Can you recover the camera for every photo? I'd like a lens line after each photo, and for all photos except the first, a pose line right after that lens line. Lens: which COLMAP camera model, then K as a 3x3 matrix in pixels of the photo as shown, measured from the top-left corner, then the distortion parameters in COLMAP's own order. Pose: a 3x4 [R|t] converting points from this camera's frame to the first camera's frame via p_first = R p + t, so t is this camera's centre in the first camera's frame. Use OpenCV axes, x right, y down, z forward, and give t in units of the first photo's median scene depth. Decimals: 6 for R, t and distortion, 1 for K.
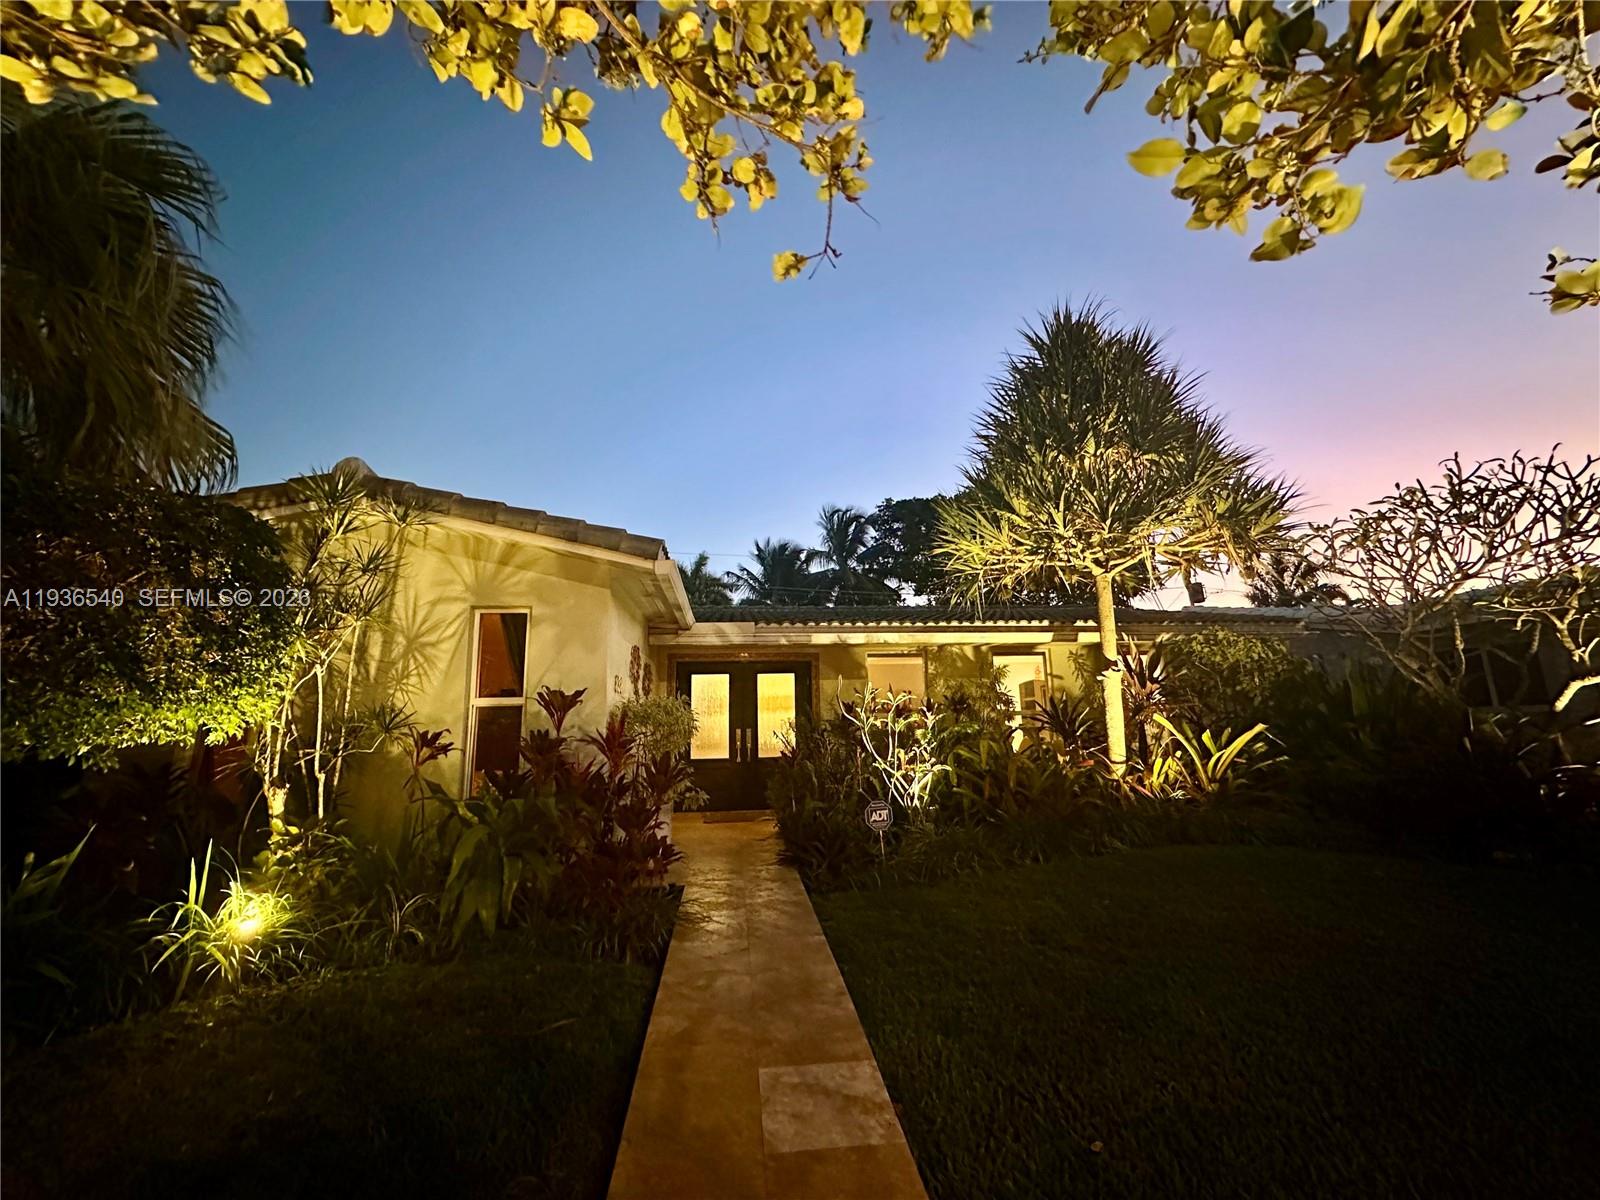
lens RADIAL K [[638.7, 0, 798.7], [0, 638.7, 597.5], [0, 0, 1]] dist [-0.007321, 0.000268]
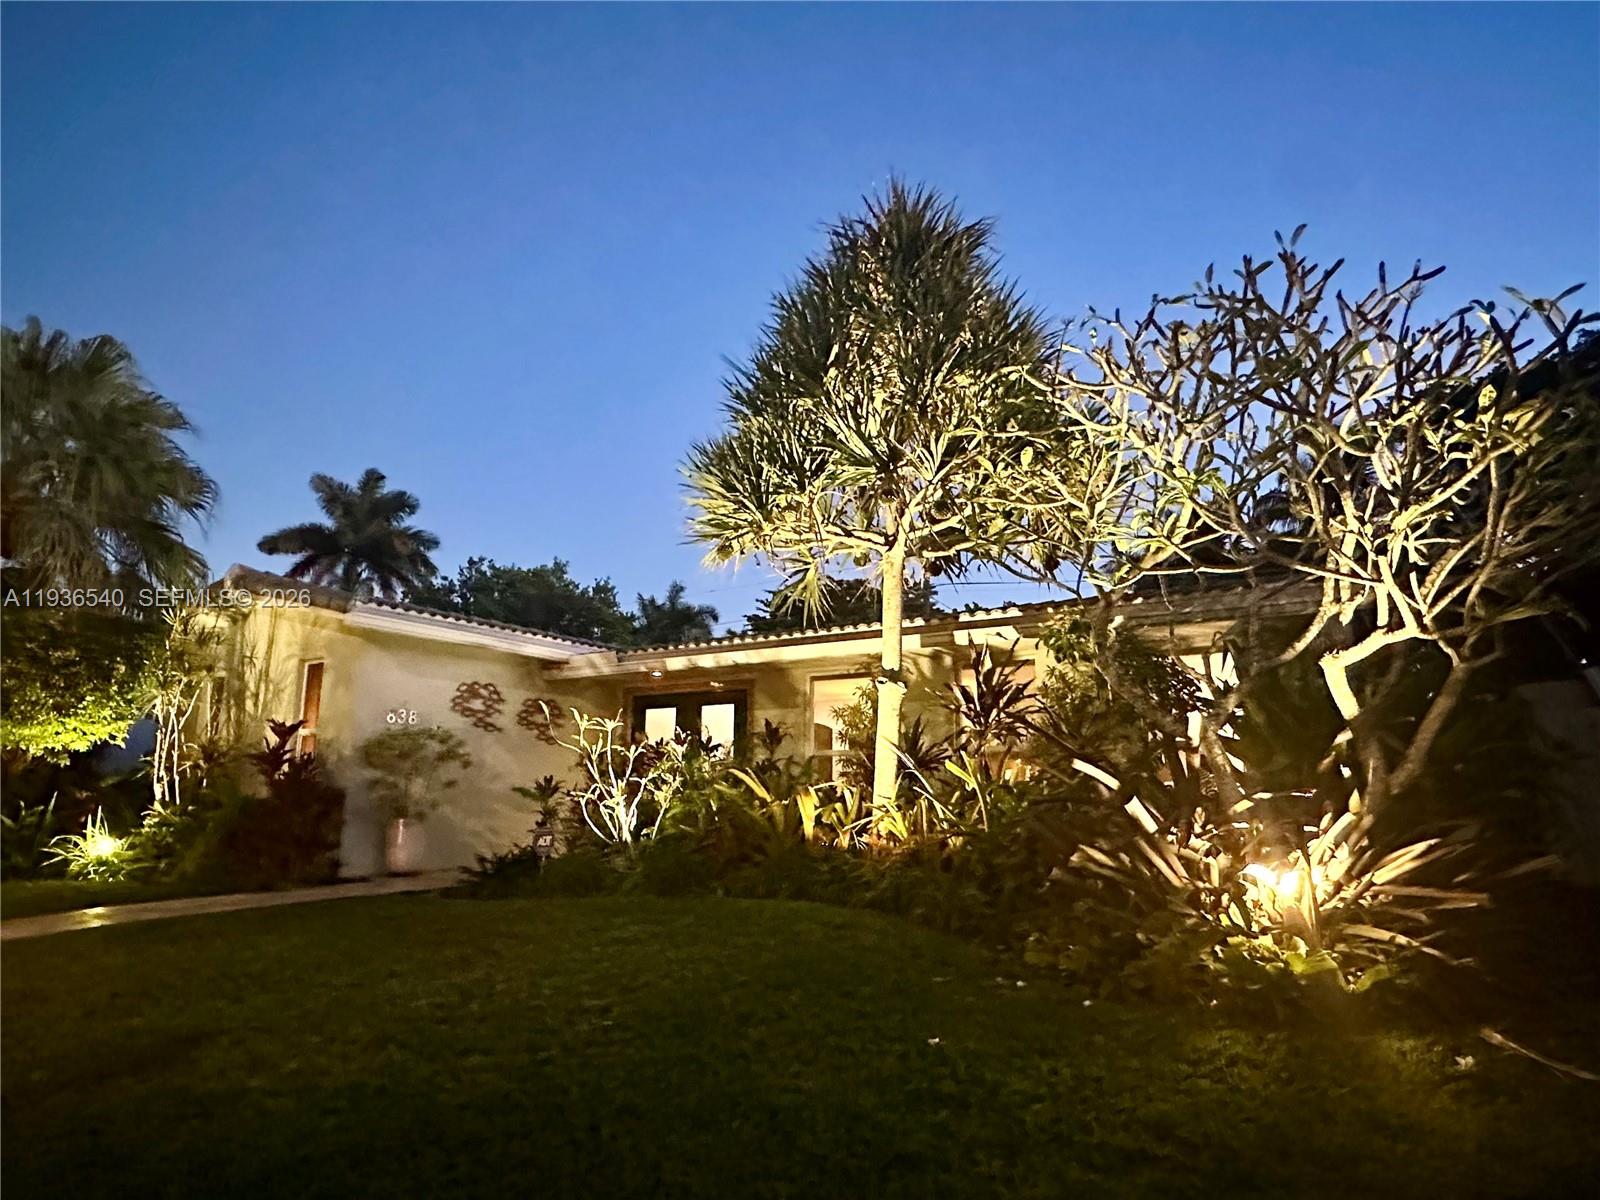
lens RADIAL K [[943.4, 0, 800.0], [0, 943.4, 600.2], [0, 0, 1]] dist [-0.009886, -0.001094]
pose [[0.809392, -0.102753, -0.578210, 0.925889], [0.097029, 0.994441, -0.040898, 0.044705], [0.579198, -0.023000, 0.814862, 0.010765]]
